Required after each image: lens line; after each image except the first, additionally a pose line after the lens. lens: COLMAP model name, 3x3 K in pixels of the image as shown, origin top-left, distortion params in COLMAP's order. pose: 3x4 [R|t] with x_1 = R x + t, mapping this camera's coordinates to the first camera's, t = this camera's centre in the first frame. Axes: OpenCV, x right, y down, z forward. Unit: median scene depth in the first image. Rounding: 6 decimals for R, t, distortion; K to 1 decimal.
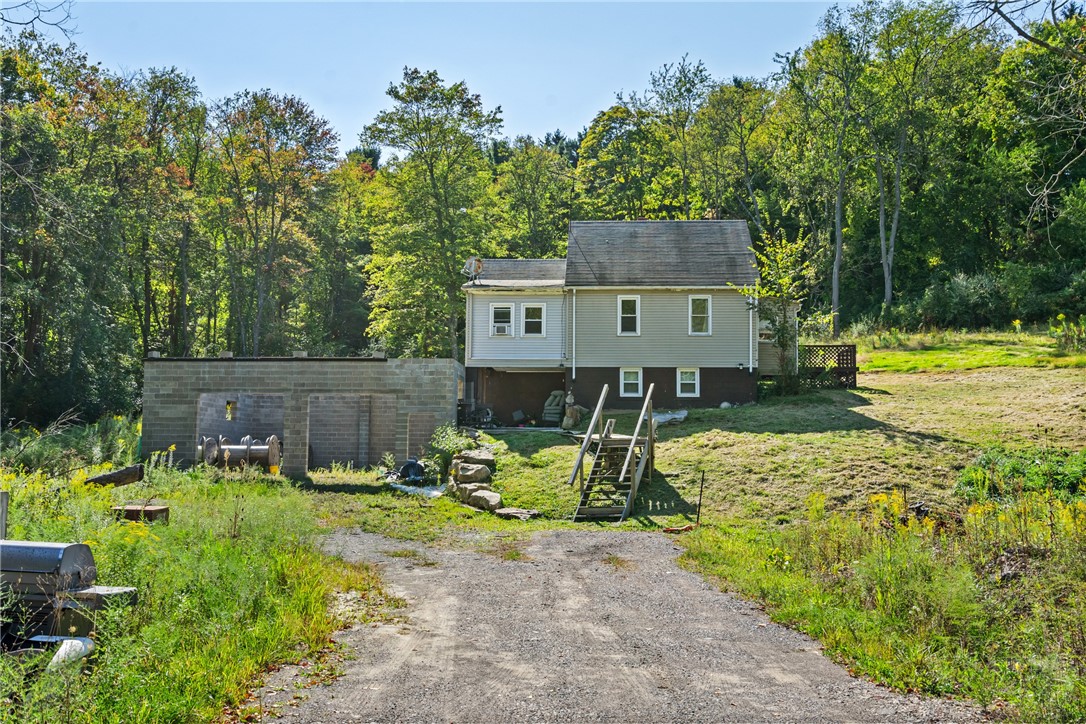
lens RADIAL K [[1087.3, 0, 543.0], [0, 1087.3, 362.0], [0, 0, 1]] dist [0.002655, -0.001656]
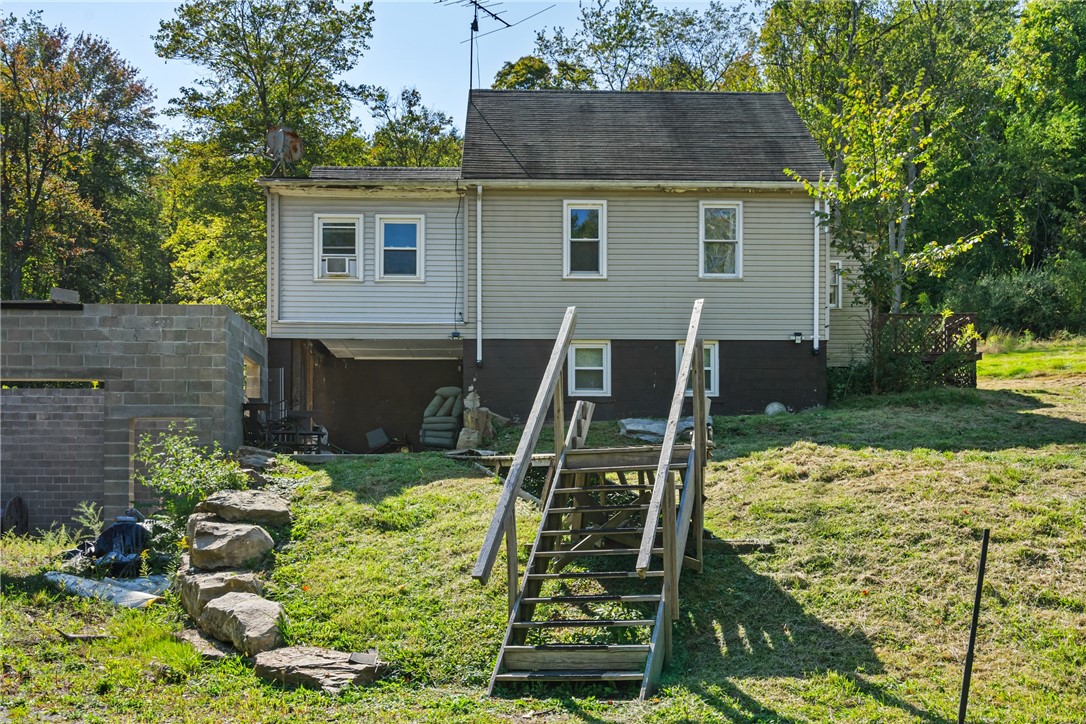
lens RADIAL K [[1091.9, 0, 544.8], [0, 1091.9, 528.5], [0, 0, 1]] dist [0.008531, 0.008875]
pose [[0.995547, -0.007255, 0.093988, 0.011496], [-0.001260, 0.995921, 0.090226, 0.055593], [-0.094259, -0.089943, 0.991476, 0.552373]]
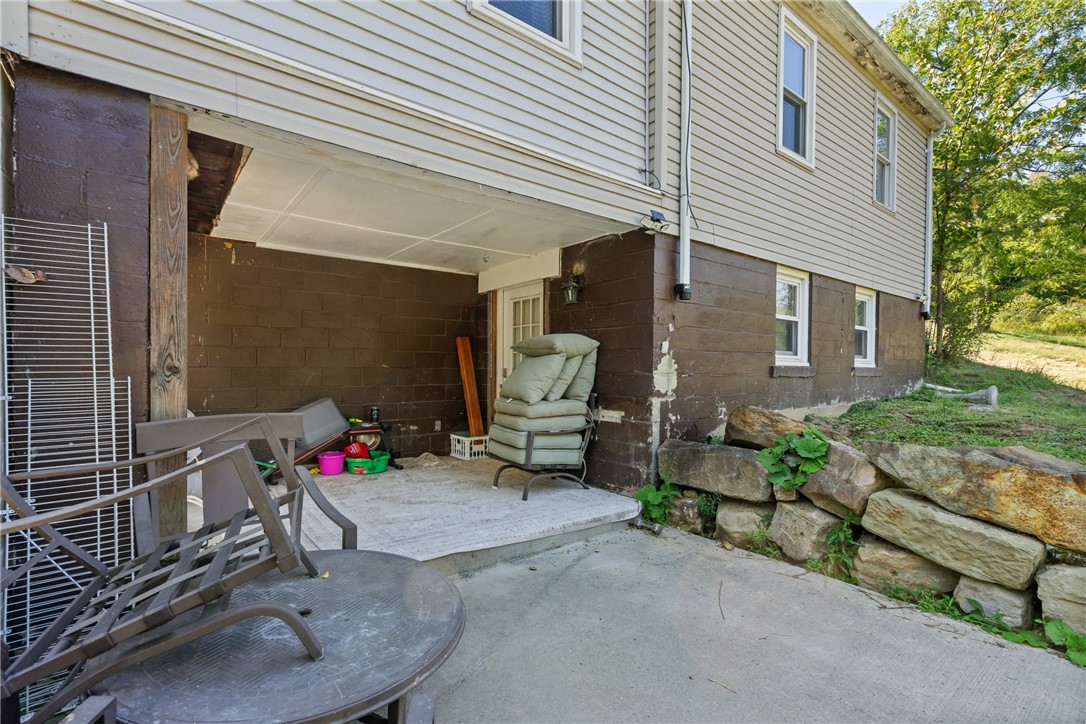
lens RADIAL K [[501.8, 0, 528.7], [0, 501.8, 377.9], [0, 0, 1]] dist [0.000038, 0.000408]
pose [[0.755178, -0.012528, 0.655400, -0.077446], [-0.058381, 0.994559, 0.086281, 0.031874], [-0.652915, -0.103421, 0.750337, 1.094245]]
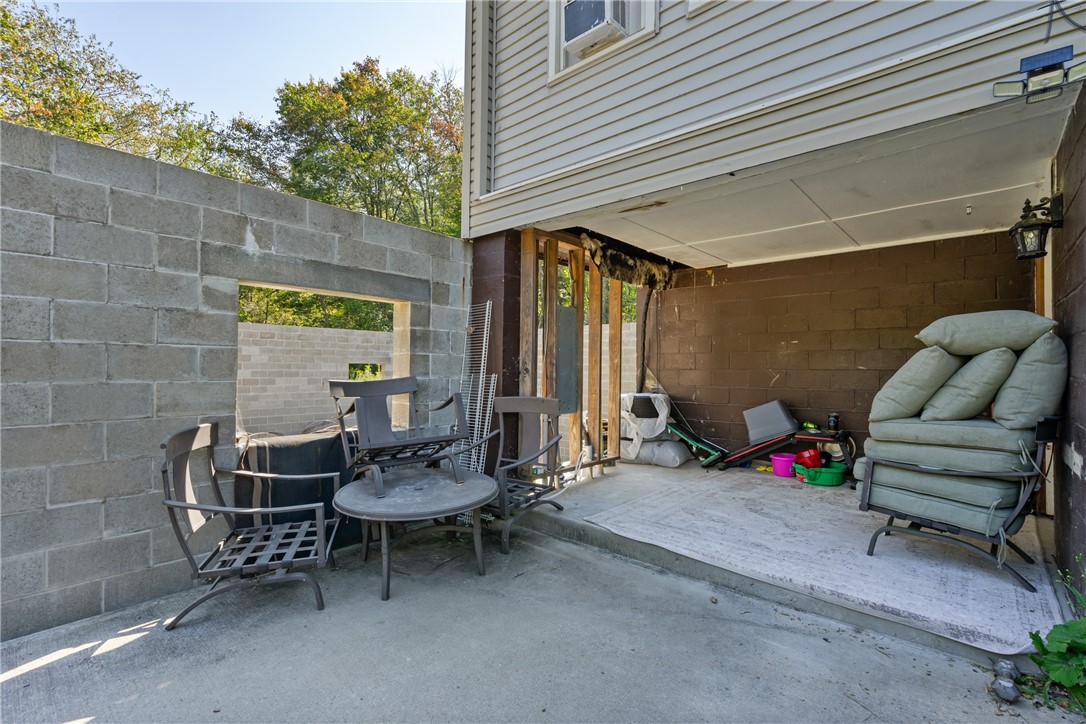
lens RADIAL K [[487.5, 0, 534.5], [0, 487.5, 363.2], [0, 0, 1]] dist [0.000373, 0.000457]
pose [[0.787093, -0.008907, -0.616770, 0.008157], [0.053010, 0.997173, 0.053249, 0.031399], [0.614552, -0.074607, 0.785340, 1.083797]]
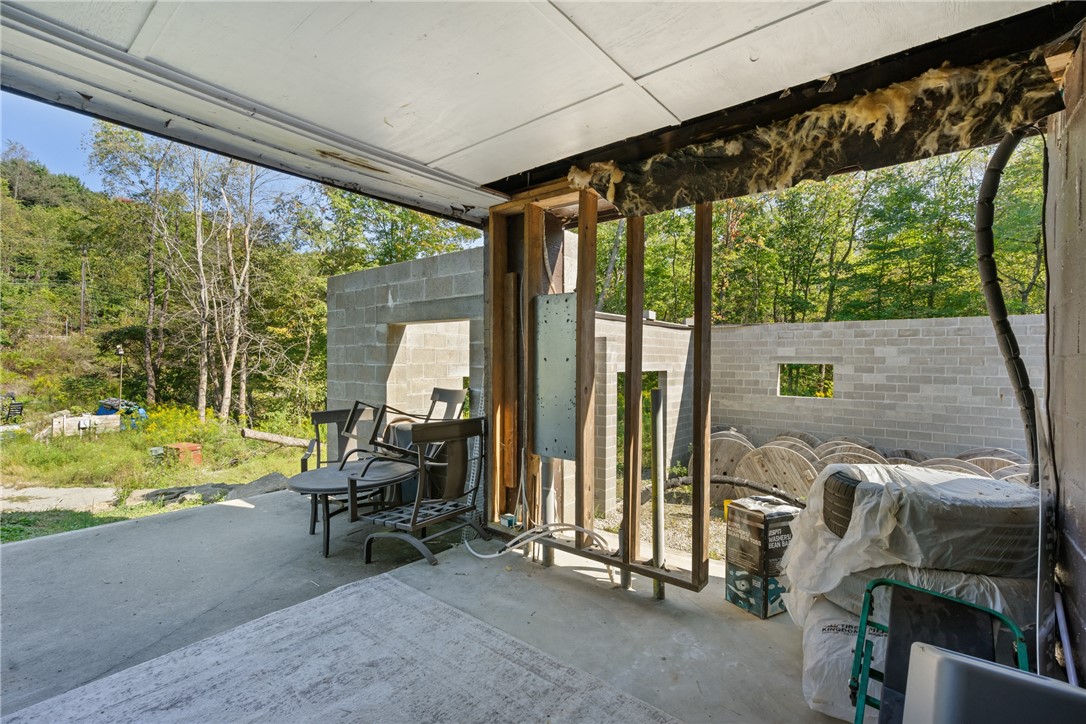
lens RADIAL K [[487.5, 0, 534.5], [0, 487.5, 363.2], [0, 0, 1]] dist [0.000373, 0.000457]
pose [[-0.579354, -0.005617, -0.815057, 0.005944], [0.059497, 0.997017, -0.049162, 0.039853], [0.812902, -0.076975, -0.577291, 1.241401]]
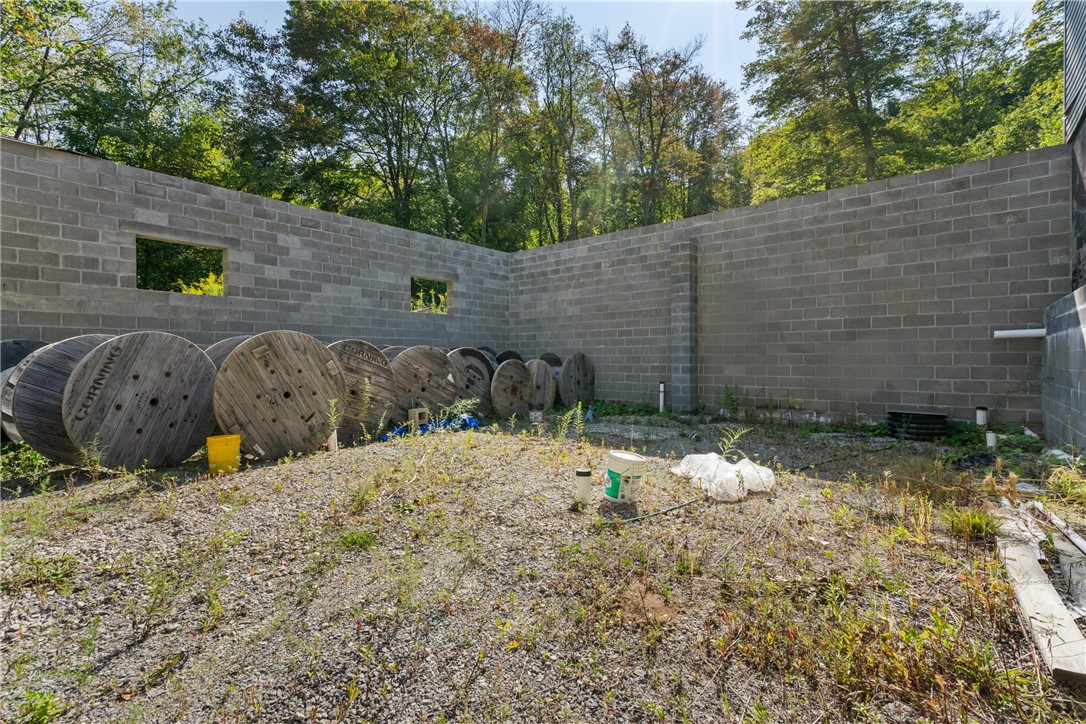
lens RADIAL K [[487.5, 0, 534.5], [0, 487.5, 363.2], [0, 0, 1]] dist [0.000373, 0.000457]
pose [[0.799945, -0.005129, -0.600052, -0.125087], [0.062982, 0.995158, 0.075457, 0.085286], [0.596759, -0.098154, 0.796394, 1.104923]]
